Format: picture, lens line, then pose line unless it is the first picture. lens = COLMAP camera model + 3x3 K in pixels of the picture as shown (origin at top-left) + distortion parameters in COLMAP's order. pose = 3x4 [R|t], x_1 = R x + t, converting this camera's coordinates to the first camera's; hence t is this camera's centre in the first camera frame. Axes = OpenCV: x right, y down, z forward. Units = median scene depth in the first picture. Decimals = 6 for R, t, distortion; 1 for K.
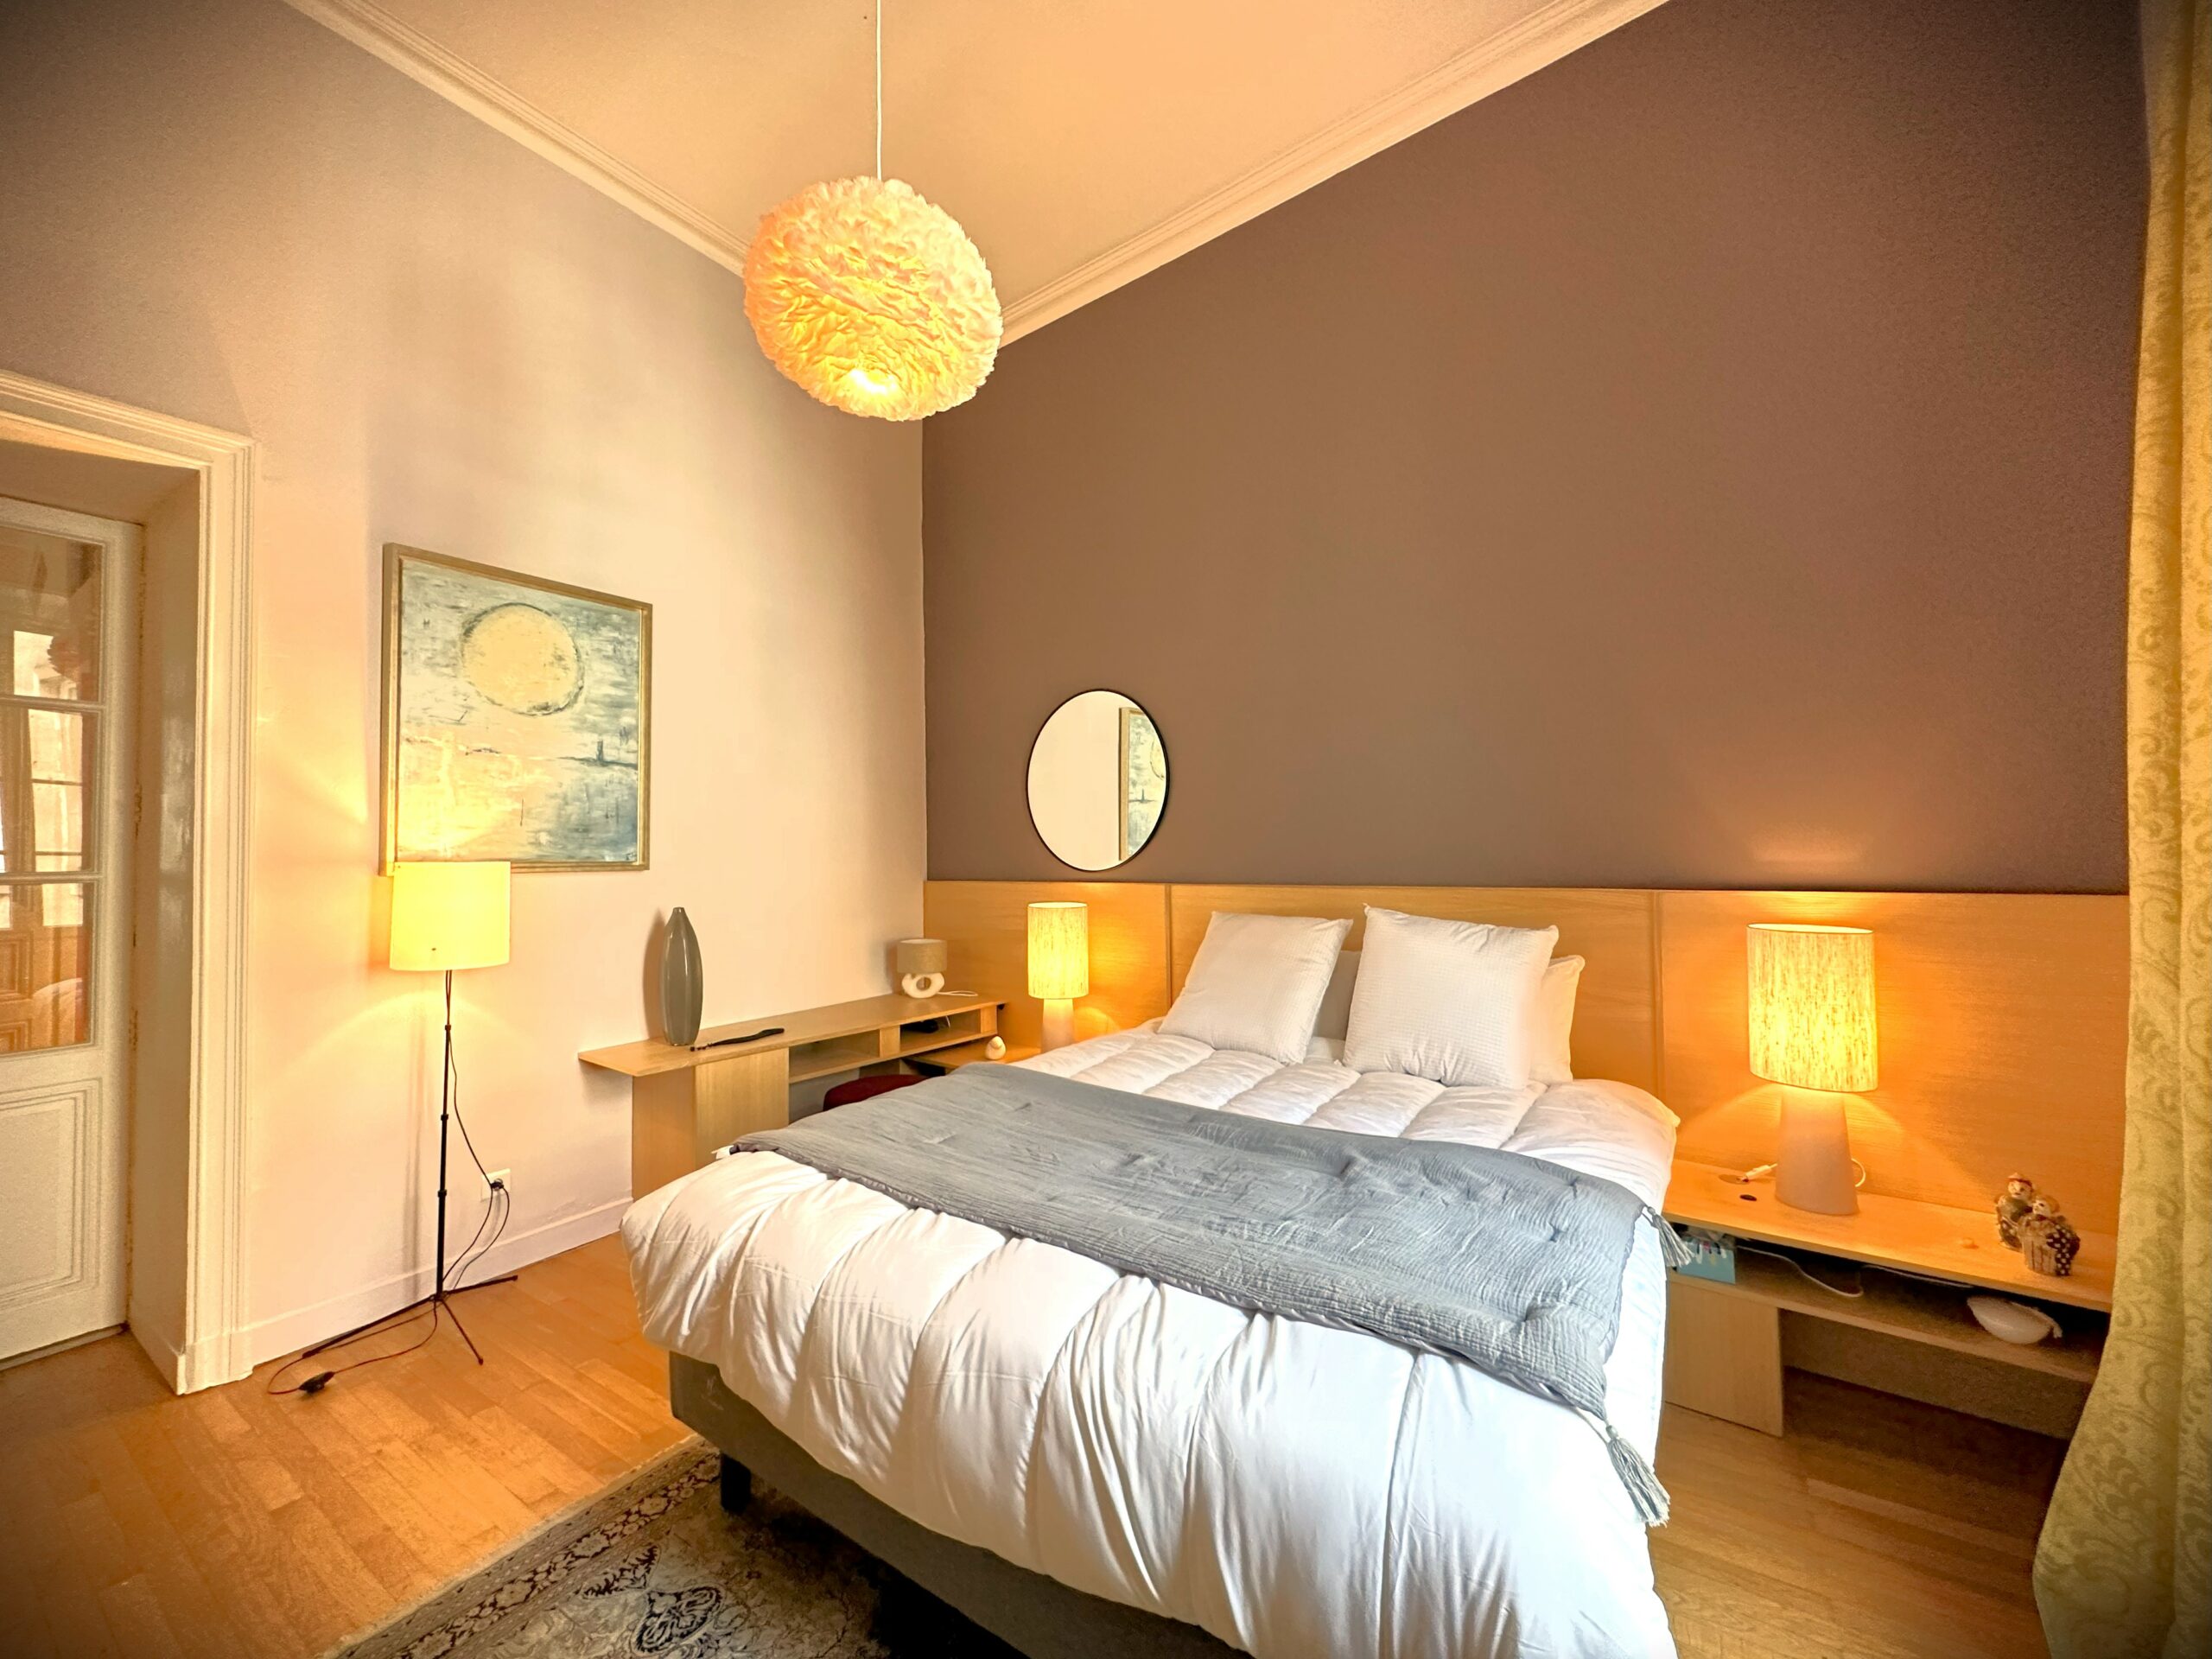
lens RADIAL K [[883.2, 0, 1106.0], [0, 883.2, 829.5], [0, 0, 1]] dist [0.000027, -0.000037]
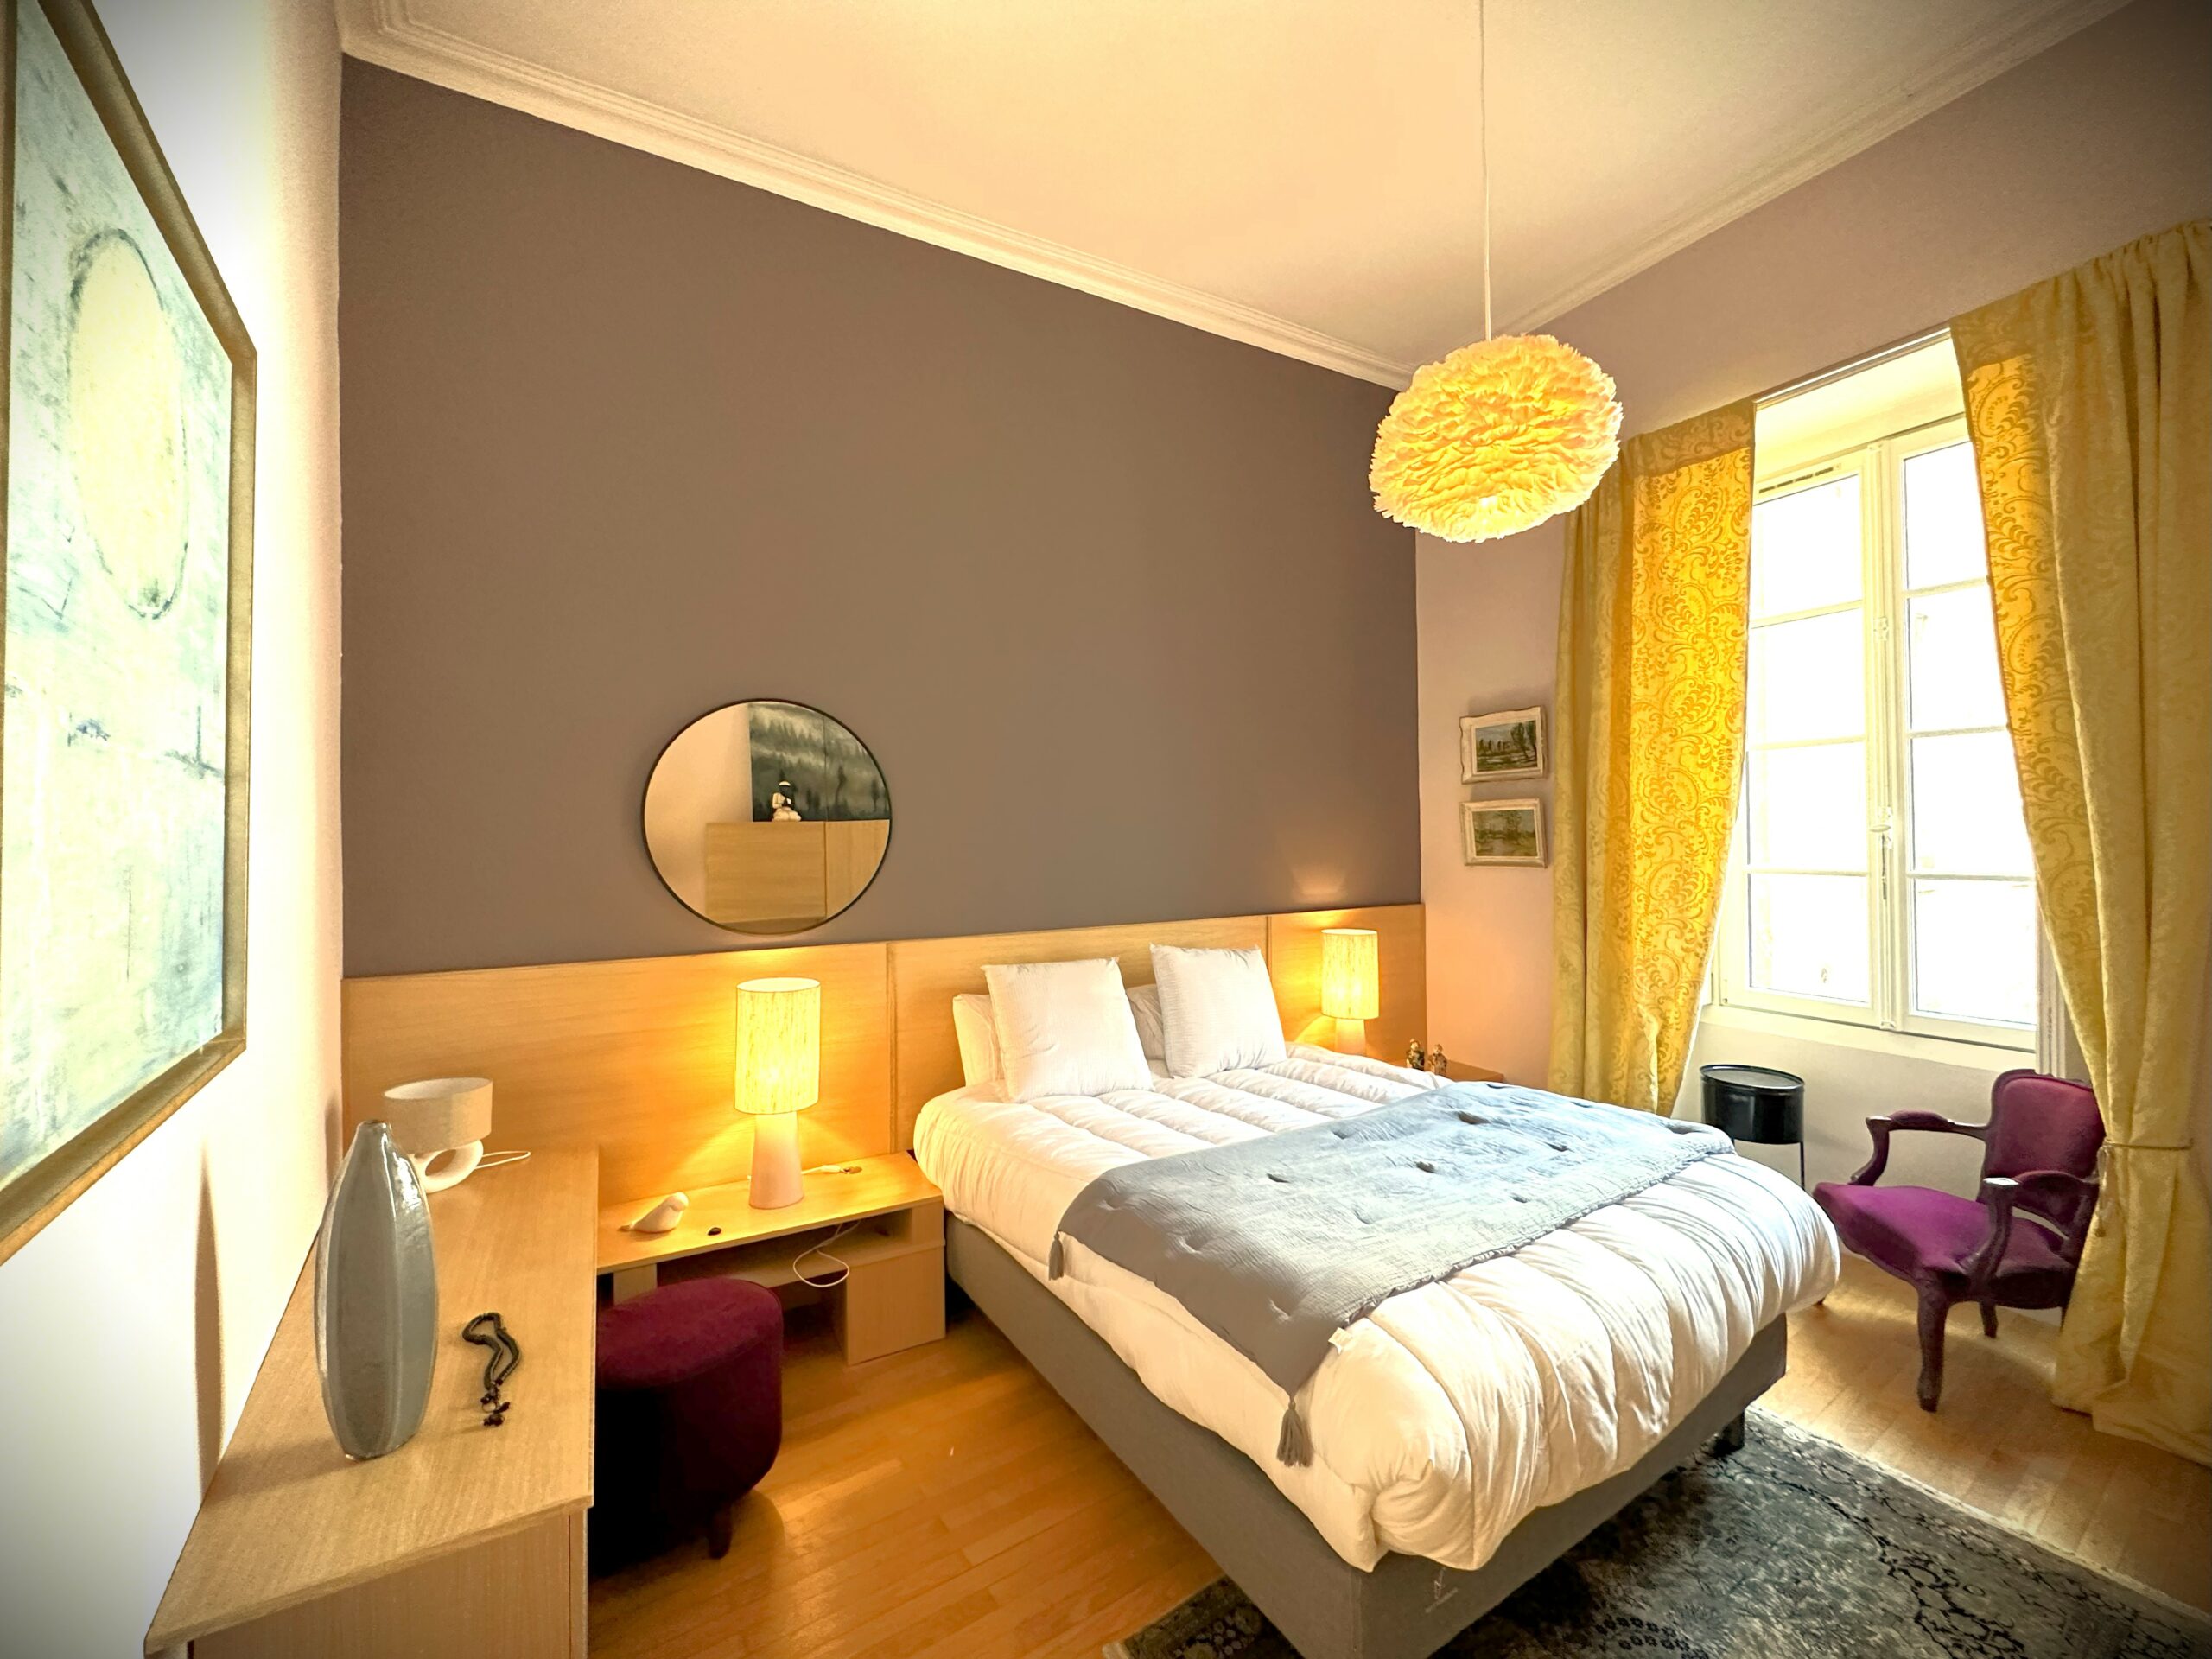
lens RADIAL K [[883.2, 0, 1106.0], [0, 883.2, 829.5], [0, 0, 1]] dist [0.000027, -0.000037]
pose [[0.420782, 0.044585, 0.906065, -0.639539], [0.008592, 0.998551, -0.053126, 0.001870], [-0.907121, 0.030140, 0.419789, 0.479136]]
